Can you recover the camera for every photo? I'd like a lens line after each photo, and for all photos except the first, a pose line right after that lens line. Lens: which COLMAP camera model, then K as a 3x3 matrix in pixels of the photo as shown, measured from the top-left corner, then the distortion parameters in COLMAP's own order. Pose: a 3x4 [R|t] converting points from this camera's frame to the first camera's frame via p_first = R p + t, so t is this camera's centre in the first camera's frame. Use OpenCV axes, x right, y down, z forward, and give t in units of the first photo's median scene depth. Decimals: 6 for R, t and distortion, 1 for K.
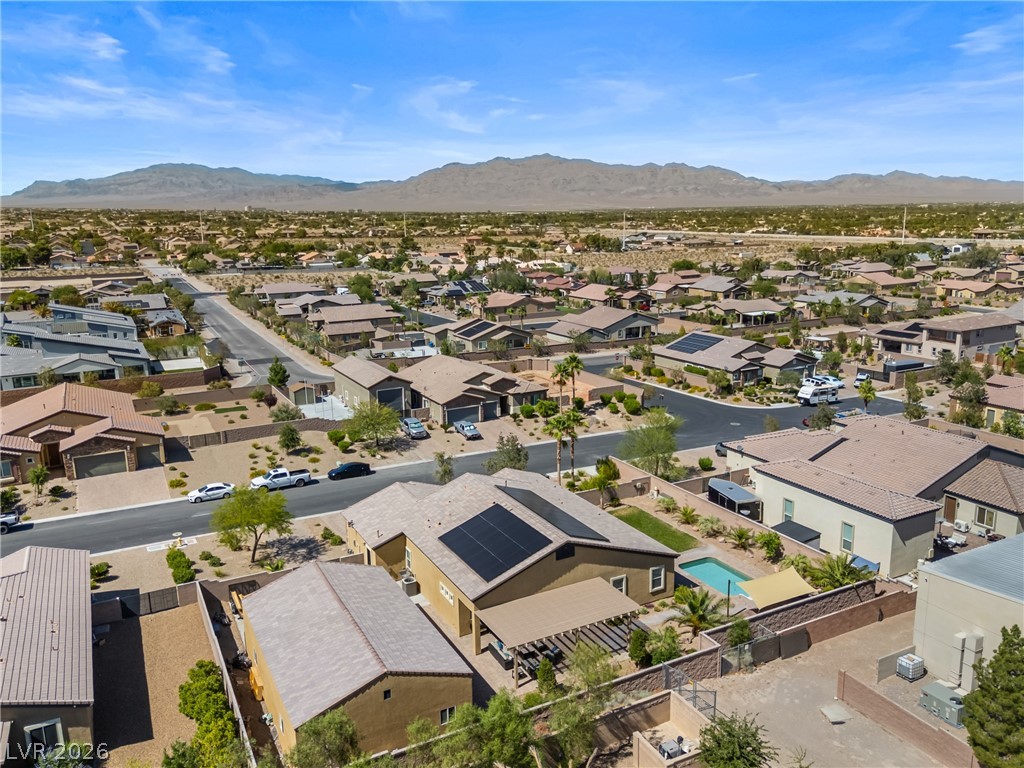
lens RADIAL K [[757.8, 0, 510.7], [0, 757.8, 370.0], [0, 0, 1]] dist [0.052800, -0.039399]
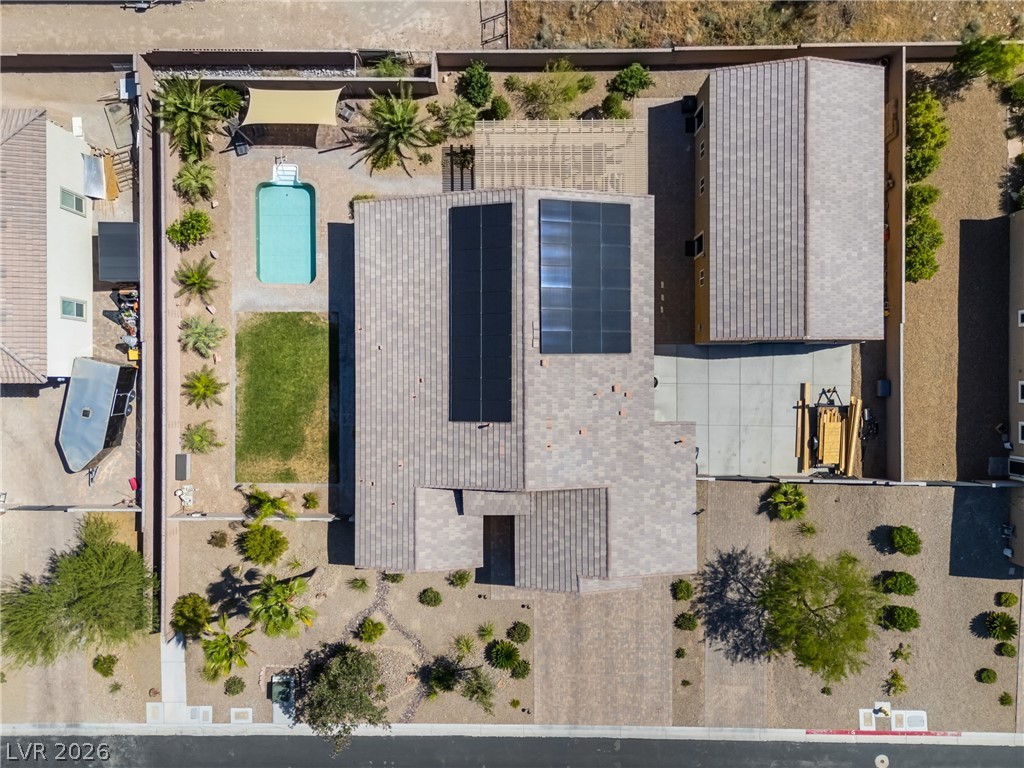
lens RADIAL K [[757.8, 0, 510.7], [0, 757.8, 370.0], [0, 0, 1]] dist [0.052800, -0.039399]
pose [[-0.888998, -0.457402, 0.021595, -0.010954], [0.114037, -0.175475, 0.977857, -0.360816], [-0.443484, 0.871775, 0.208158, 0.621650]]
